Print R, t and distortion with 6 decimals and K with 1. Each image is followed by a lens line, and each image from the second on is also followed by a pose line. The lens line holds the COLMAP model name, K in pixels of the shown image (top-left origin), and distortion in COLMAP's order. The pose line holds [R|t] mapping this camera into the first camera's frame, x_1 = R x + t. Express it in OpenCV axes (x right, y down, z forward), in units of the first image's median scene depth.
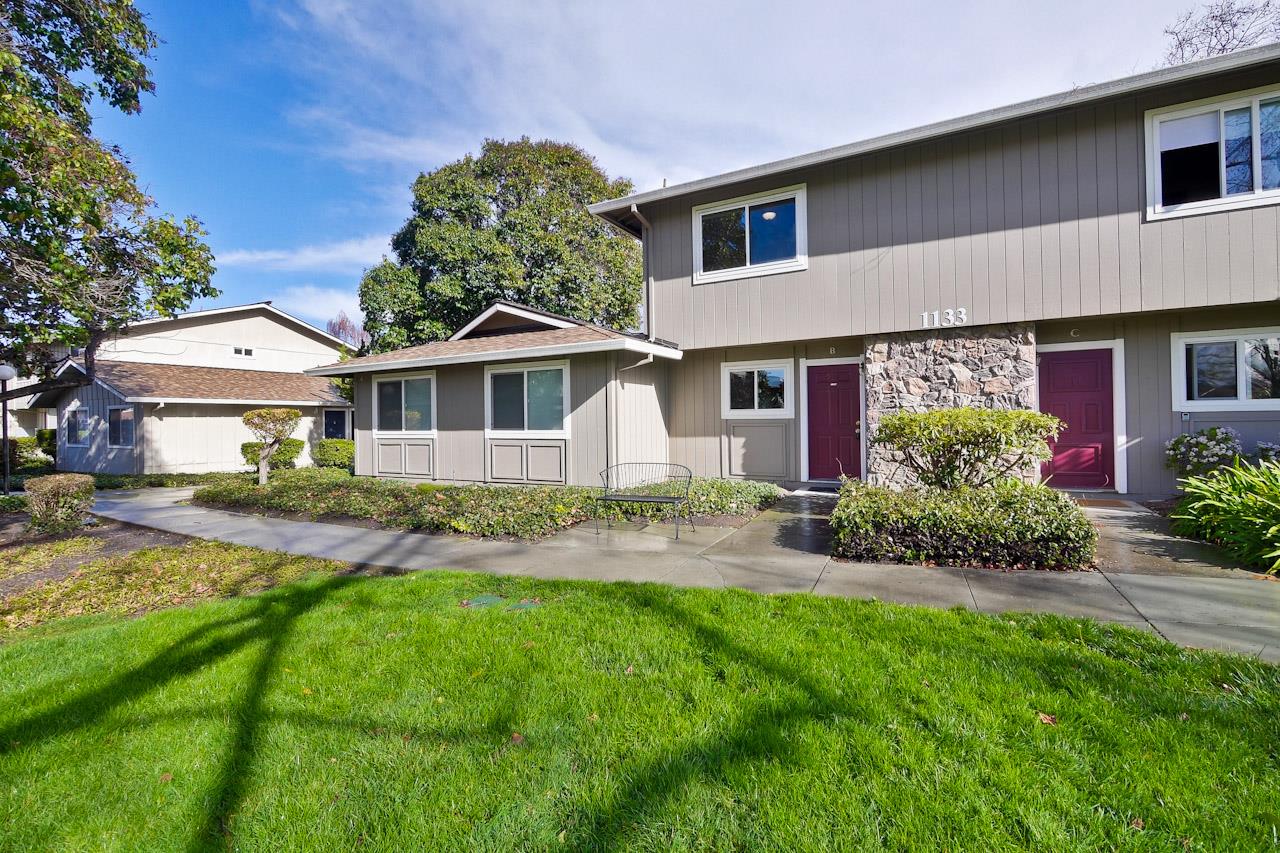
lens RADIAL K [[554.1, 0, 640.1], [0, 554.1, 414.6], [0, 0, 1]] dist [-0.001722, -0.000312]
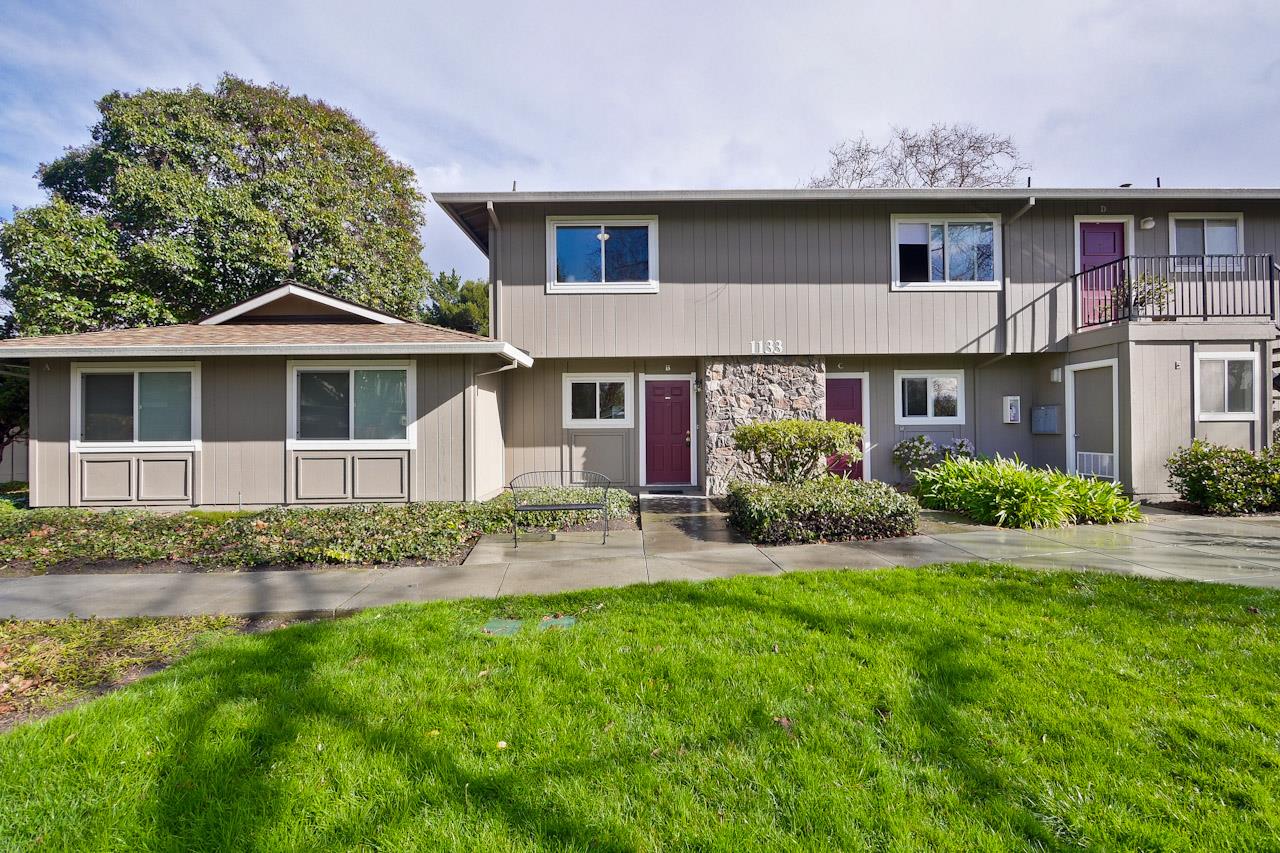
lens RADIAL K [[552.3, 0, 635.2], [0, 552.3, 420.3], [0, 0, 1]] dist [0.000783, -0.000219]
pose [[0.874338, 0.014116, 0.485113, -0.250830], [-0.007929, 0.999859, -0.014804, 0.007793], [-0.485253, 0.009097, 0.874326, 0.054721]]
